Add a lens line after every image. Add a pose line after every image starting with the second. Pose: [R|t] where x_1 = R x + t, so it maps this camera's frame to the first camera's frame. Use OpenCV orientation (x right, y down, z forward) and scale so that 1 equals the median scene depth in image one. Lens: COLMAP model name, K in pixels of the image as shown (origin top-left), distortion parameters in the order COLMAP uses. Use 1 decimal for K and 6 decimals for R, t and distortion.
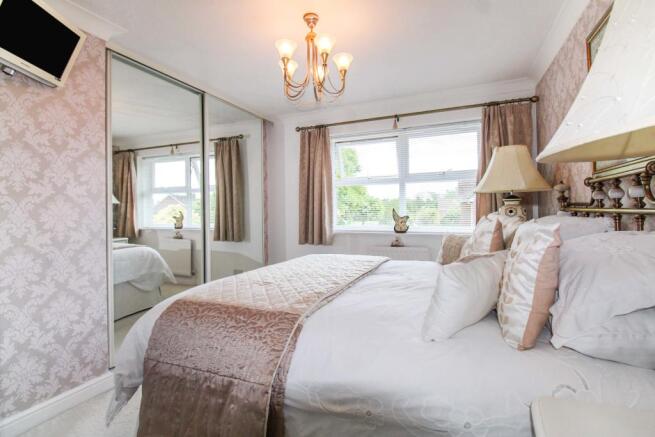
lens RADIAL K [[302.6, 0, 328.5], [0, 302.6, 208.2], [0, 0, 1]] dist [-0.000418, -0.000119]
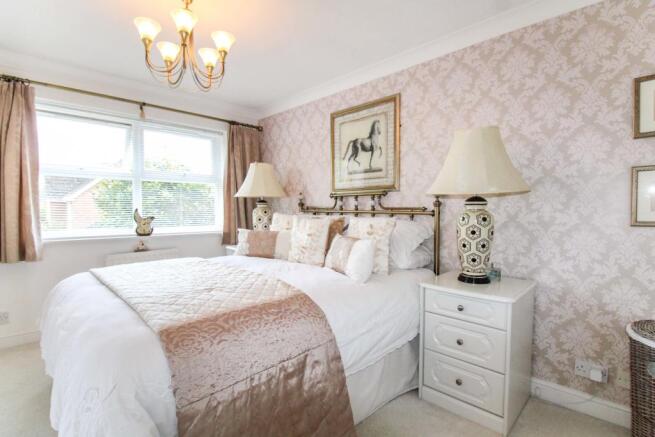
lens RADIAL K [[314.3, 0, 330.0], [0, 314.3, 221.3], [0, 0, 1]] dist [-0.000834, -0.000280]
pose [[0.387826, -0.024033, 0.921419, -0.419284], [-0.010814, 0.999473, 0.030620, 0.003979], [-0.921669, -0.021840, 0.387362, 0.134728]]
